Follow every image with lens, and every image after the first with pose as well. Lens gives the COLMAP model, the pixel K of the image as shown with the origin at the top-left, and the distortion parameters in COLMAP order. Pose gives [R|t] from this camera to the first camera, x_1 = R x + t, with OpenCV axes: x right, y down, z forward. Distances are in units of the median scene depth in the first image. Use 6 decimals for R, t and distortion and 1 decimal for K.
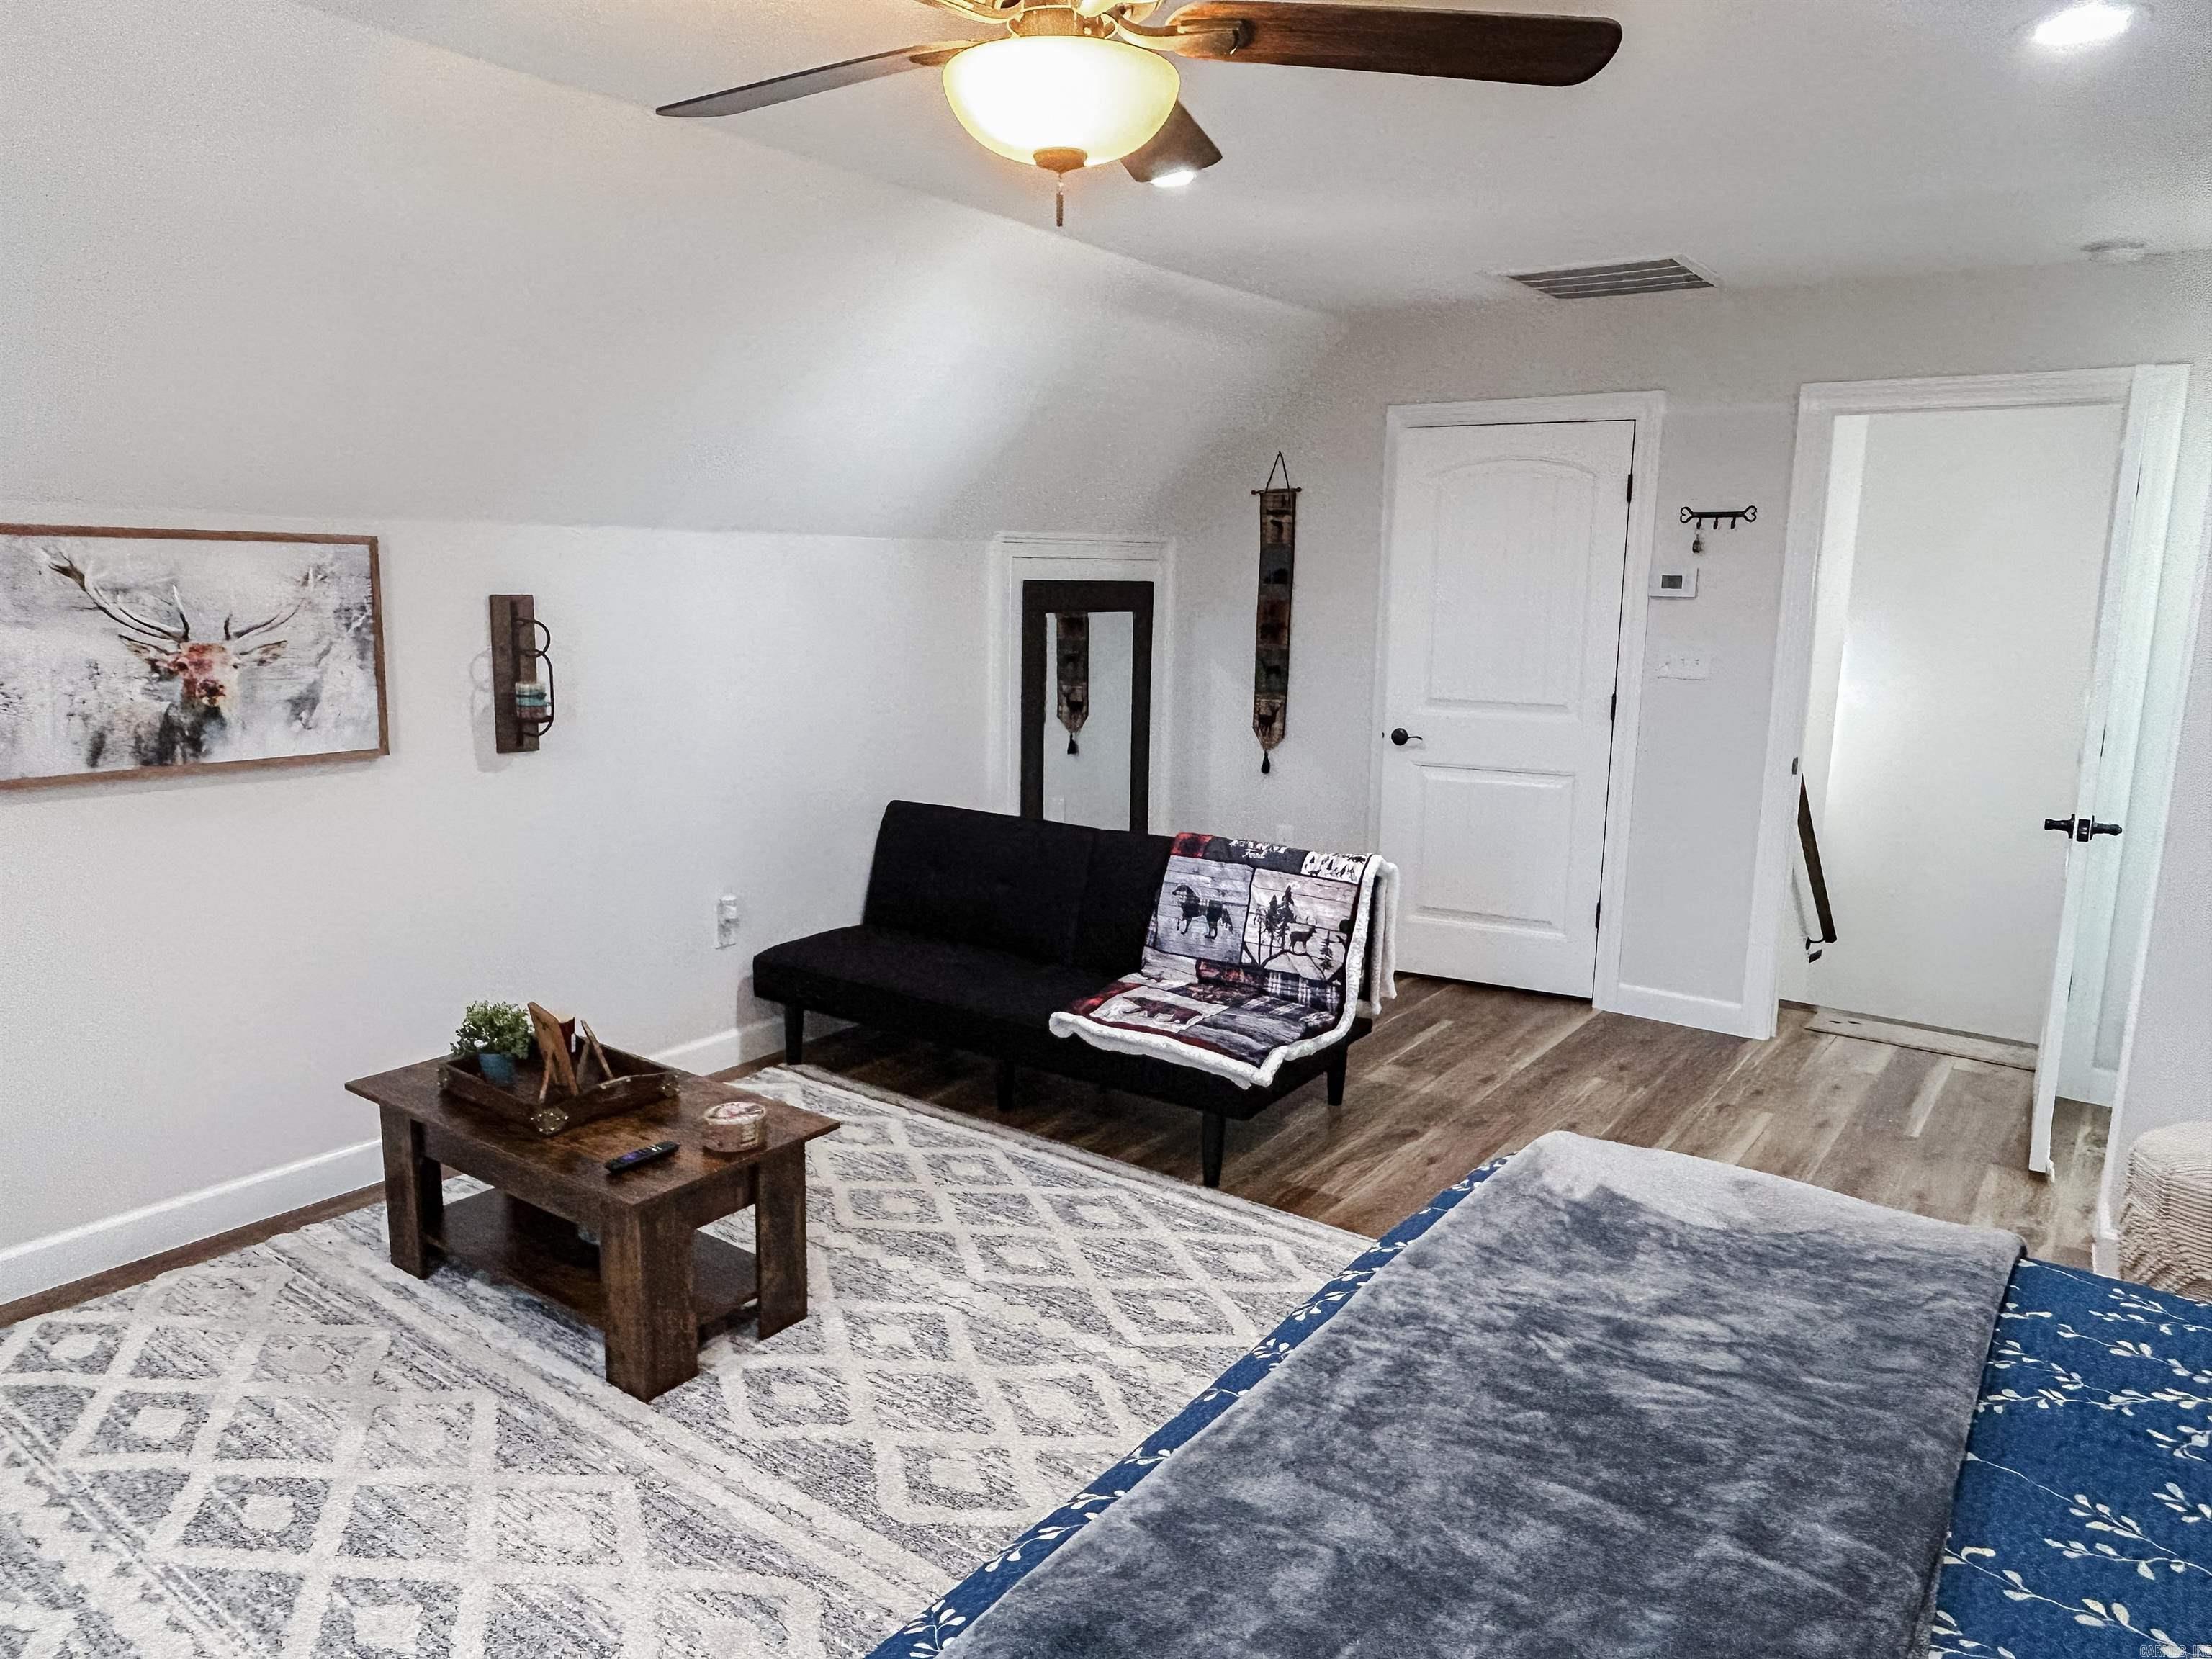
lens RADIAL K [[1456.9, 0, 1095.3], [0, 1456.9, 825.5], [0, 0, 1]] dist [-0.007789, -0.004189]
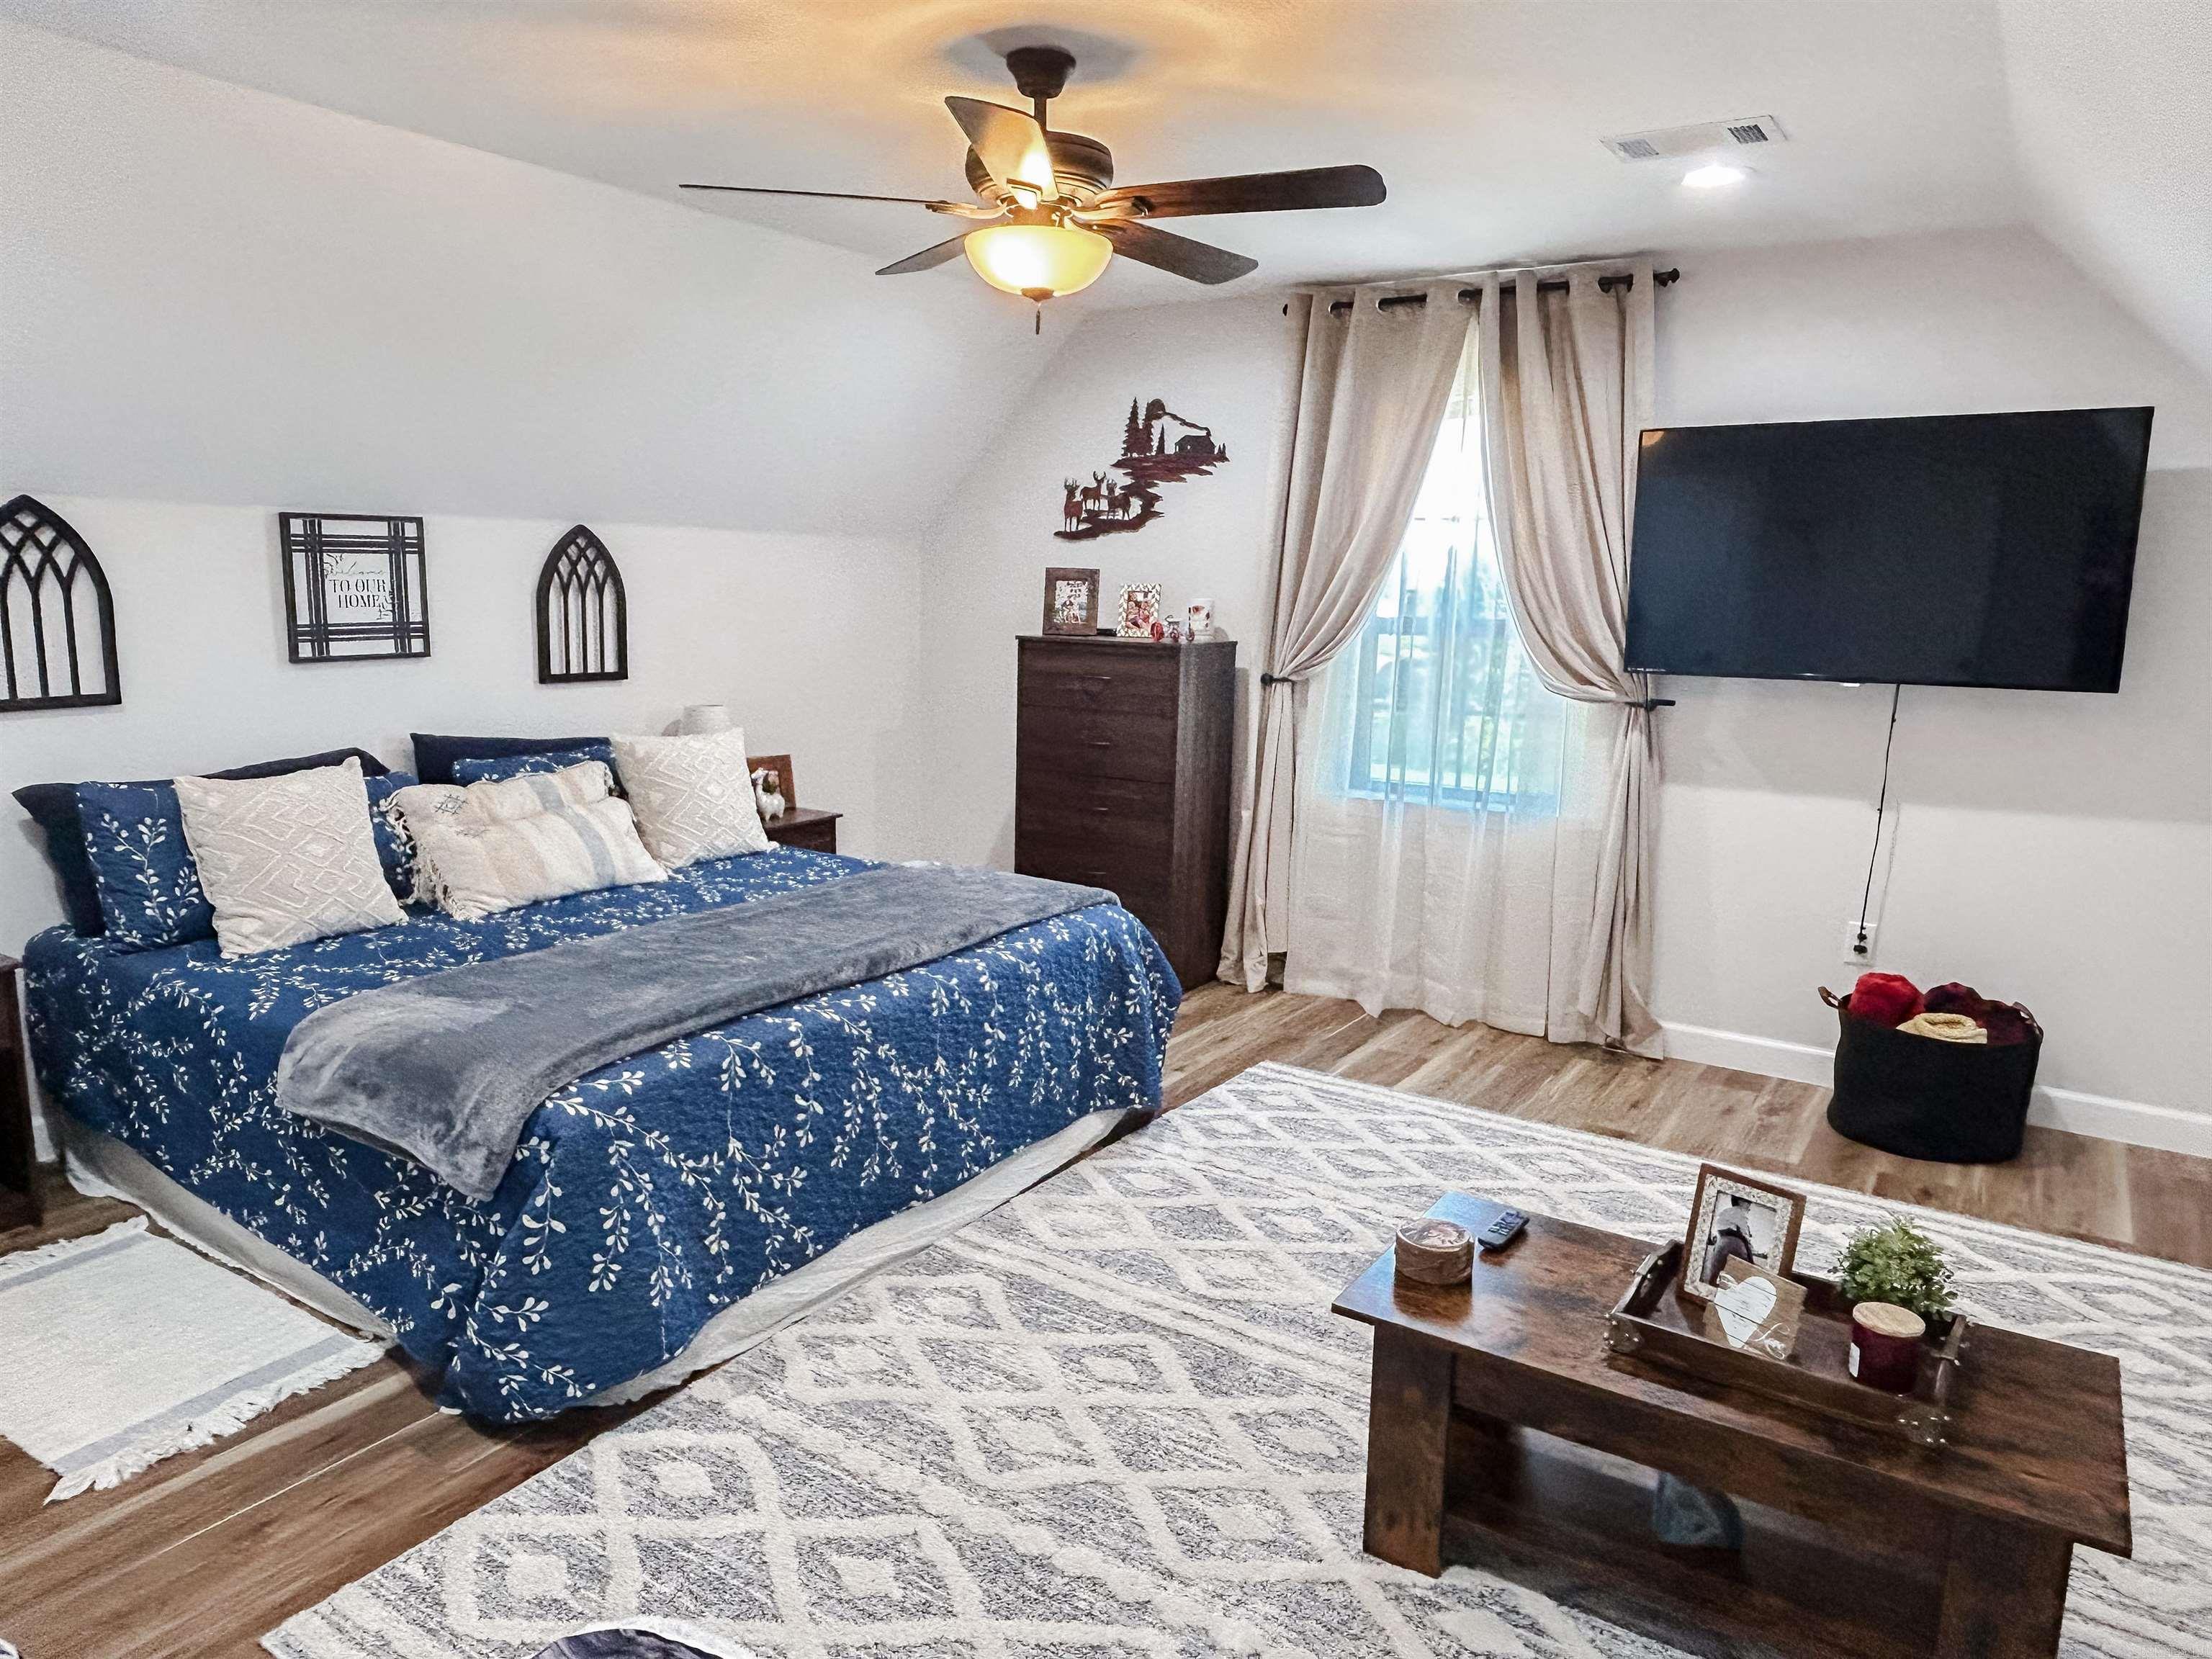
lens RADIAL K [[1456.9, 0, 1095.3], [0, 1456.9, 825.5], [0, 0, 1]] dist [-0.007789, -0.004189]
pose [[-0.997936, -0.025630, -0.058882, -0.003961], [-0.044058, 0.940331, 0.337396, -0.197947], [0.046722, 0.339294, -0.939519, 1.190689]]
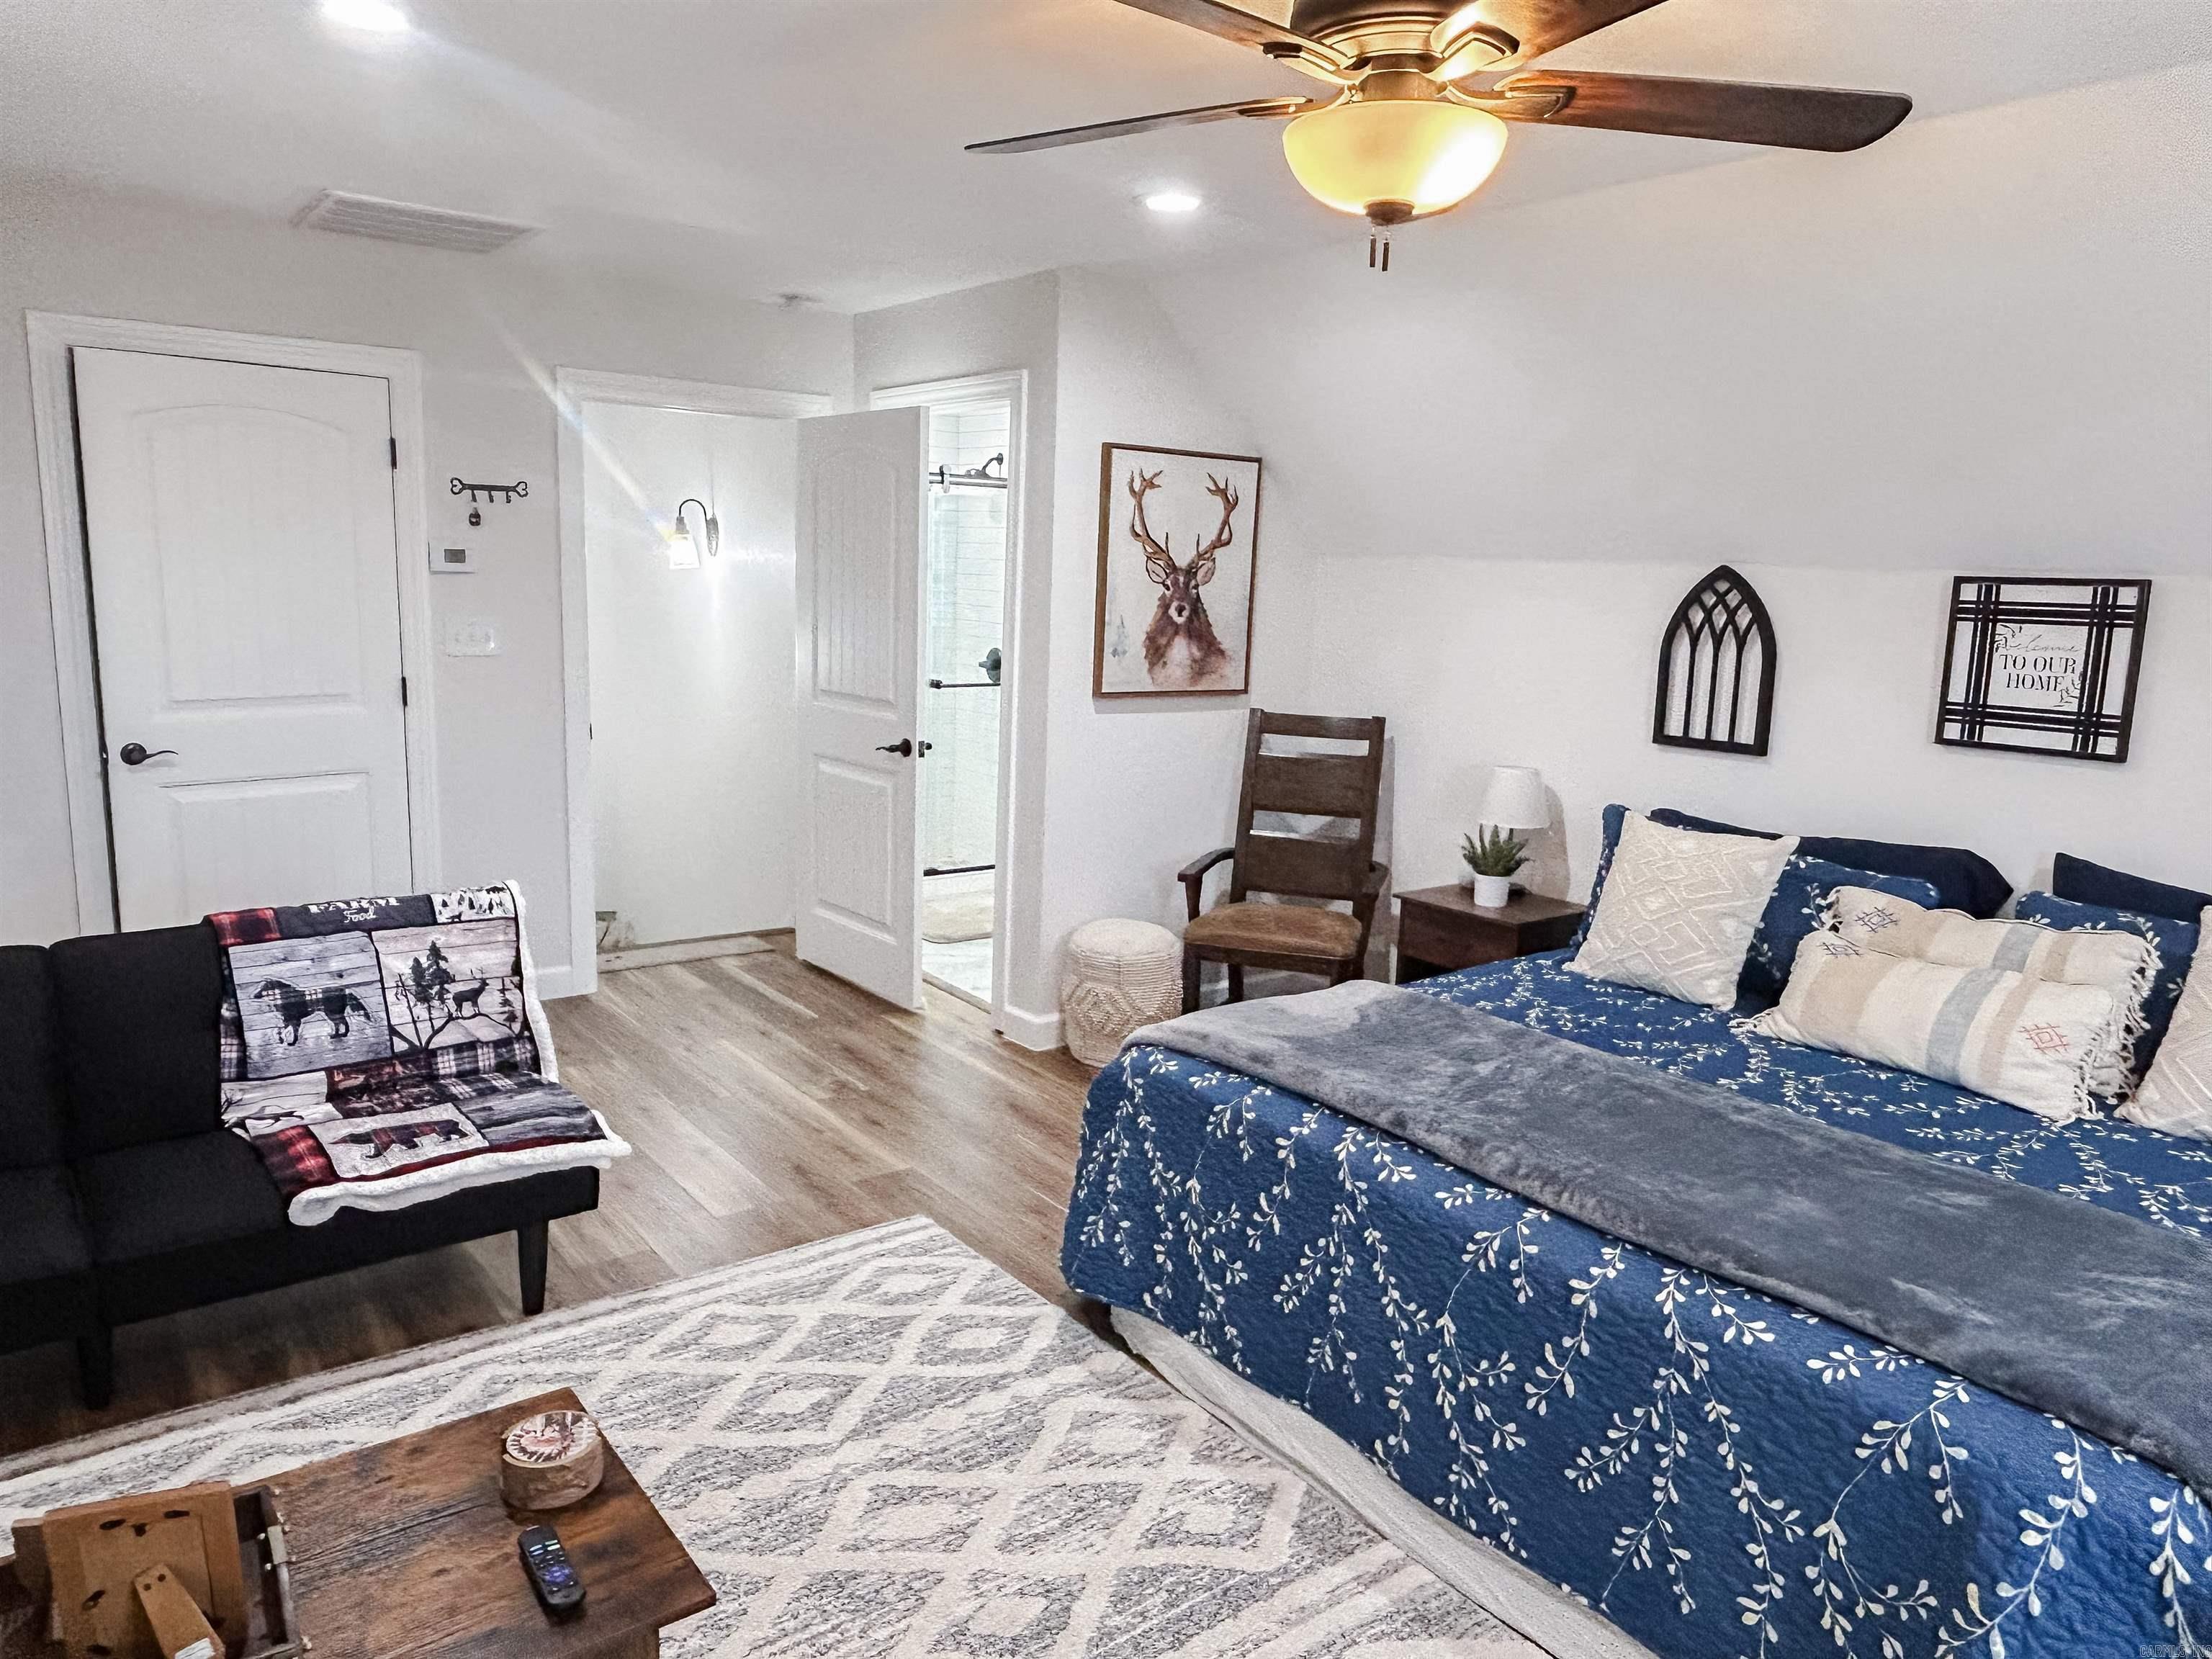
lens RADIAL K [[1456.9, 0, 1095.3], [0, 1456.9, 825.5], [0, 0, 1]] dist [-0.007789, -0.004189]
pose [[0.283832, -0.169372, 0.943797, -0.515927], [0.134911, 0.981539, 0.135572, -0.081567], [-0.949336, 0.088849, 0.301443, 0.403988]]
